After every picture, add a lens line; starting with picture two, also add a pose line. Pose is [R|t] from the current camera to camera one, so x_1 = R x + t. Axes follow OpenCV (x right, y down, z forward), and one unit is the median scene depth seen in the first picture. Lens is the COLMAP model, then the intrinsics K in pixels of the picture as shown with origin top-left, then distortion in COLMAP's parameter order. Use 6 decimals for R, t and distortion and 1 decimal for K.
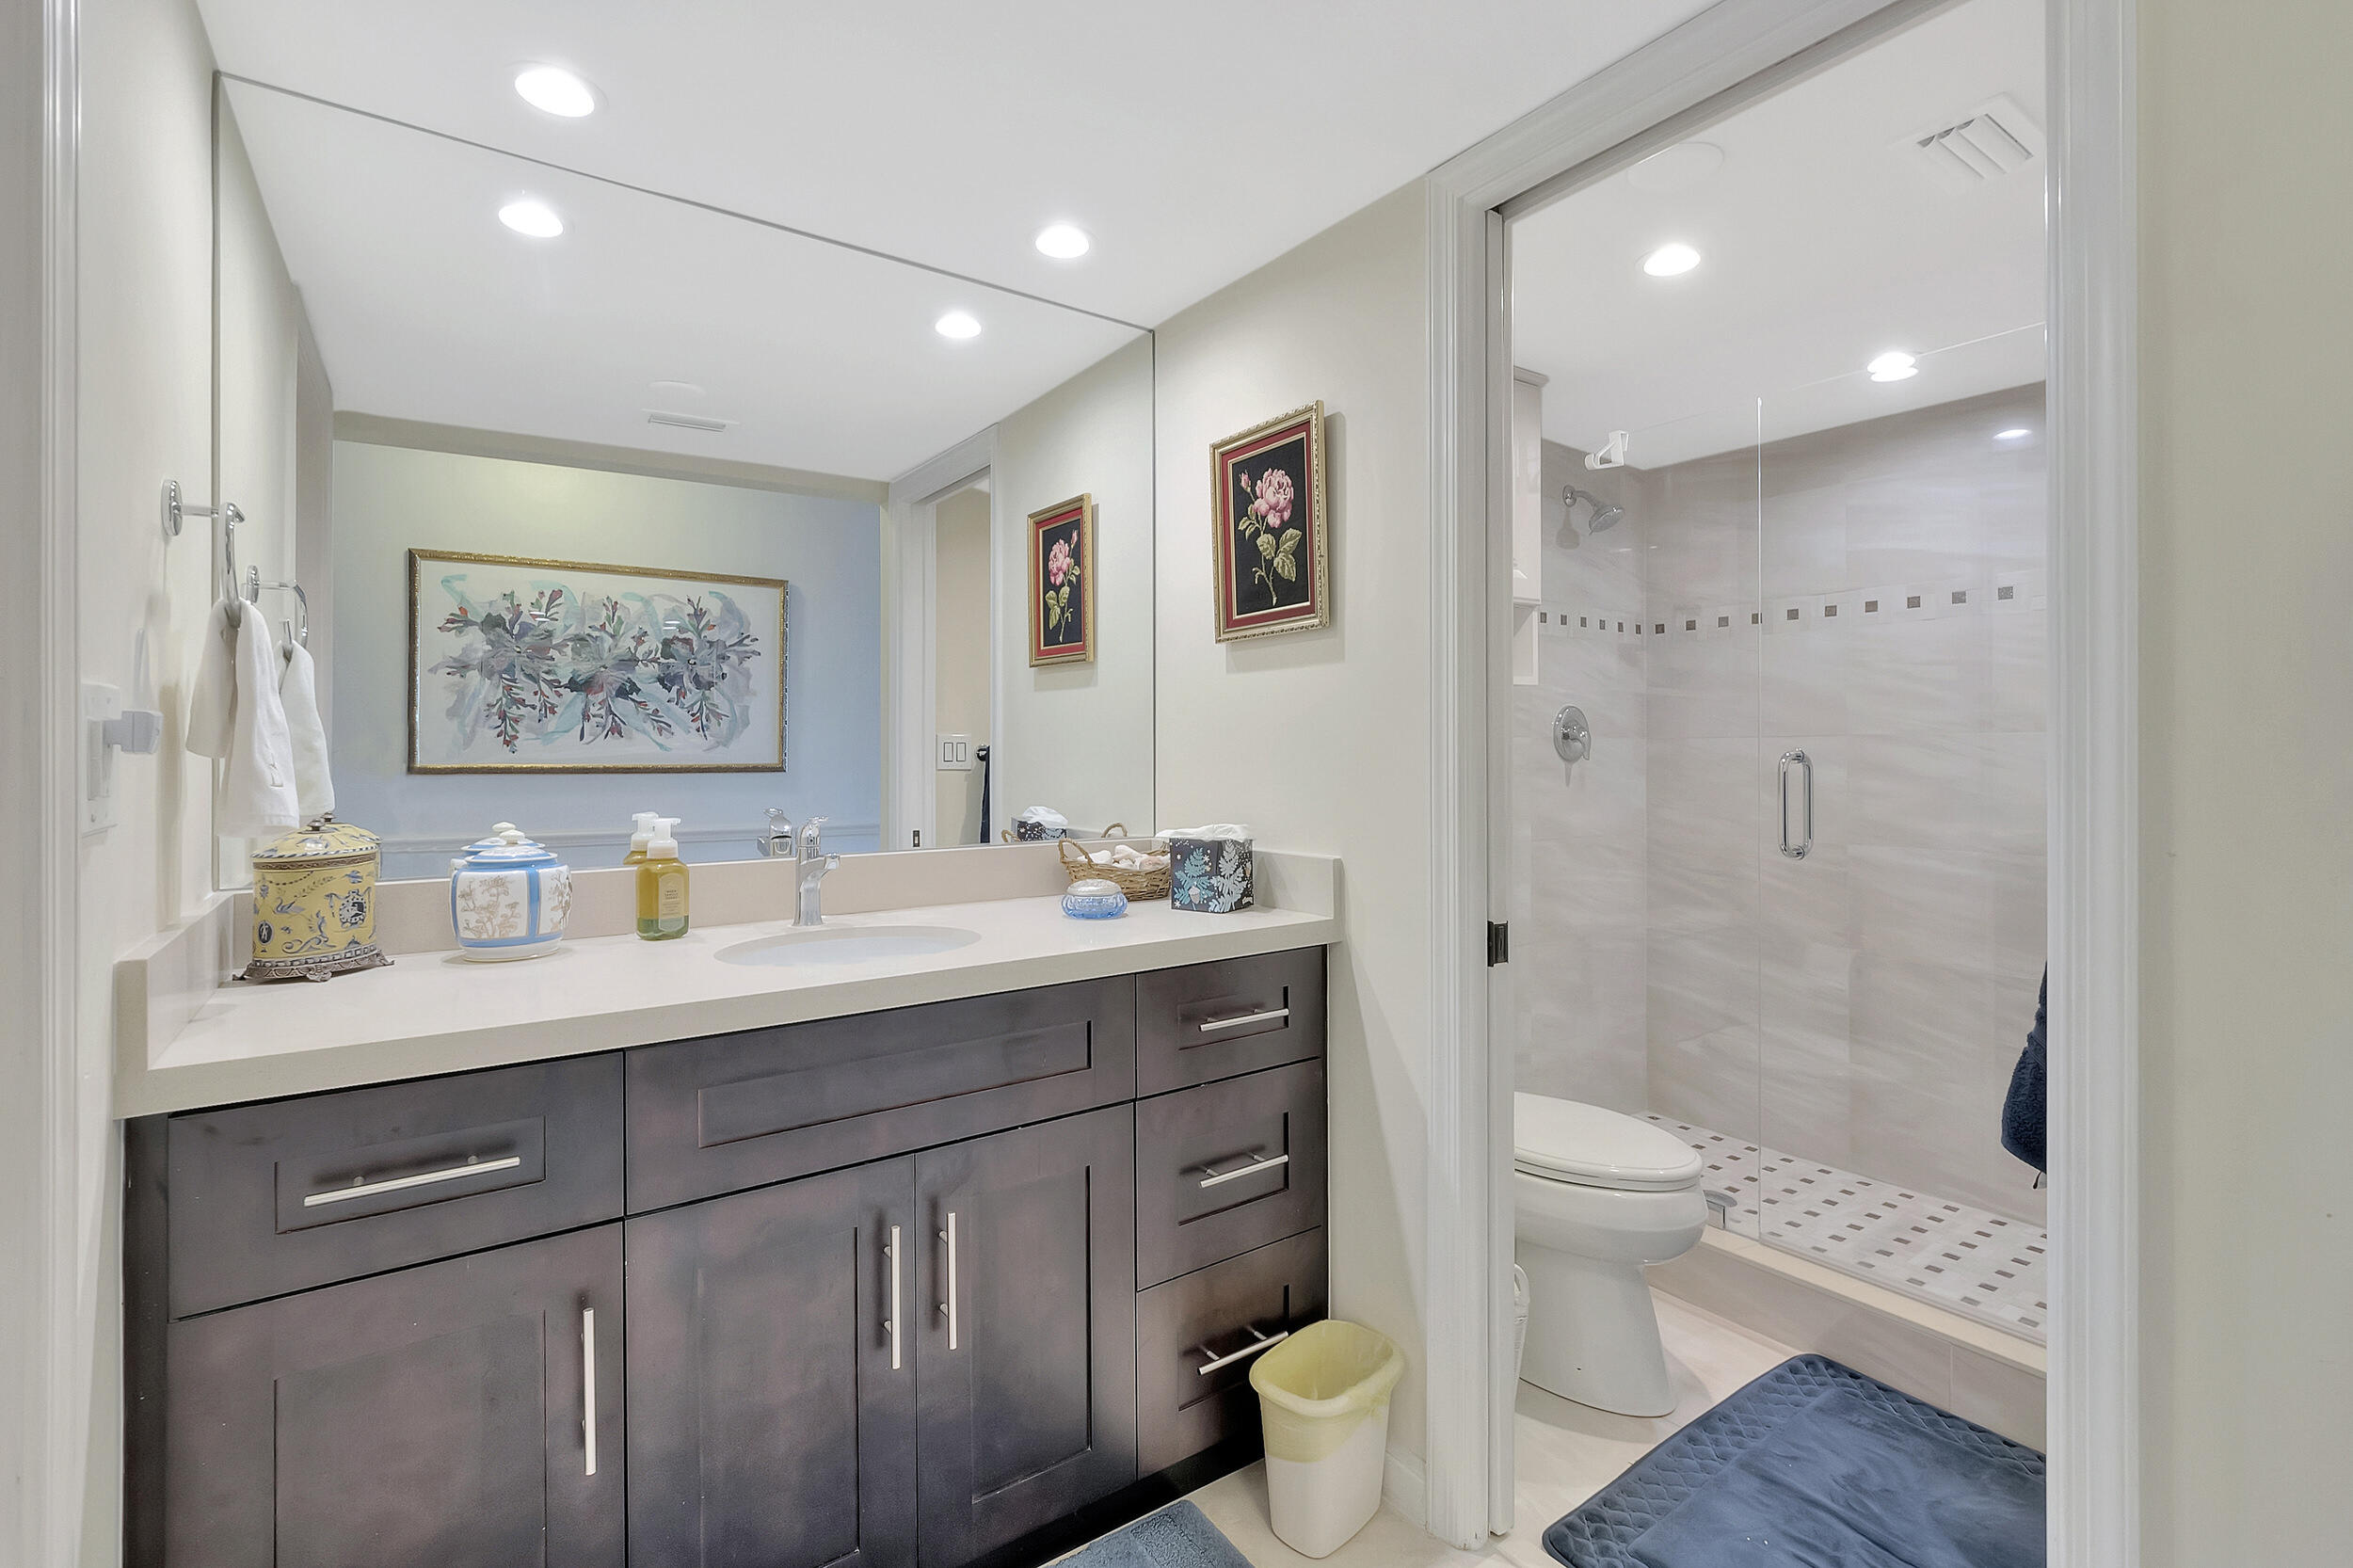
lens RADIAL K [[1042.5, 0, 1177.1], [0, 1042.5, 765.1], [0, 0, 1]] dist [-0.011713, 0.000992]
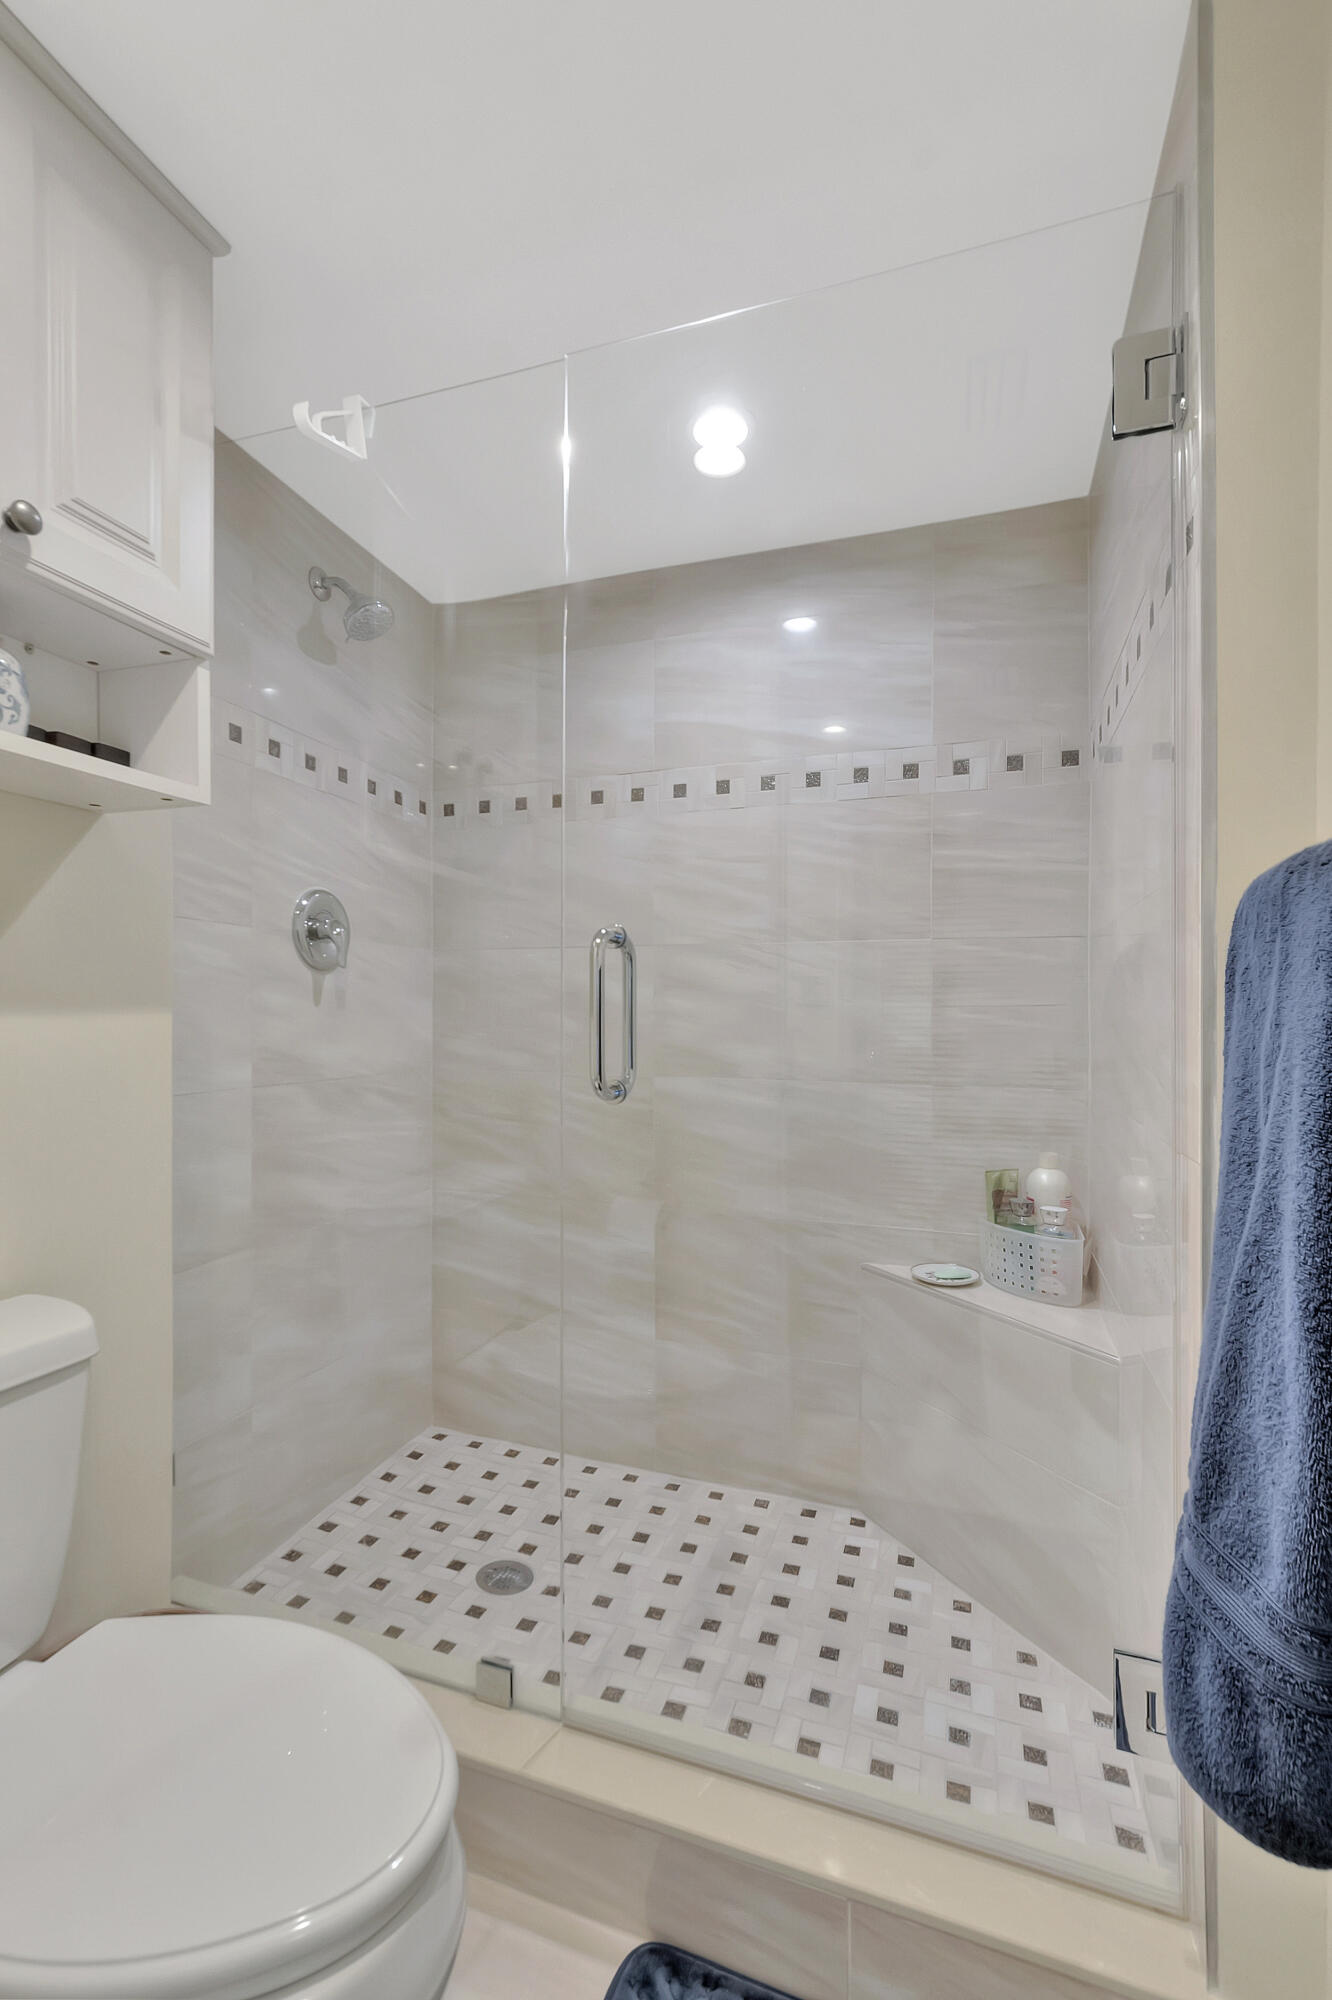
lens RADIAL K [[886.1, 0, 659.8], [0, 886.1, 1009.2], [0, 0, 1]] dist [-0.011713, 0.000992]
pose [[0.809558, 0.009484, 0.586963, 0.226949], [-0.001946, 0.999907, -0.013471, 0.031315], [-0.587036, 0.009763, 0.809502, 0.411165]]
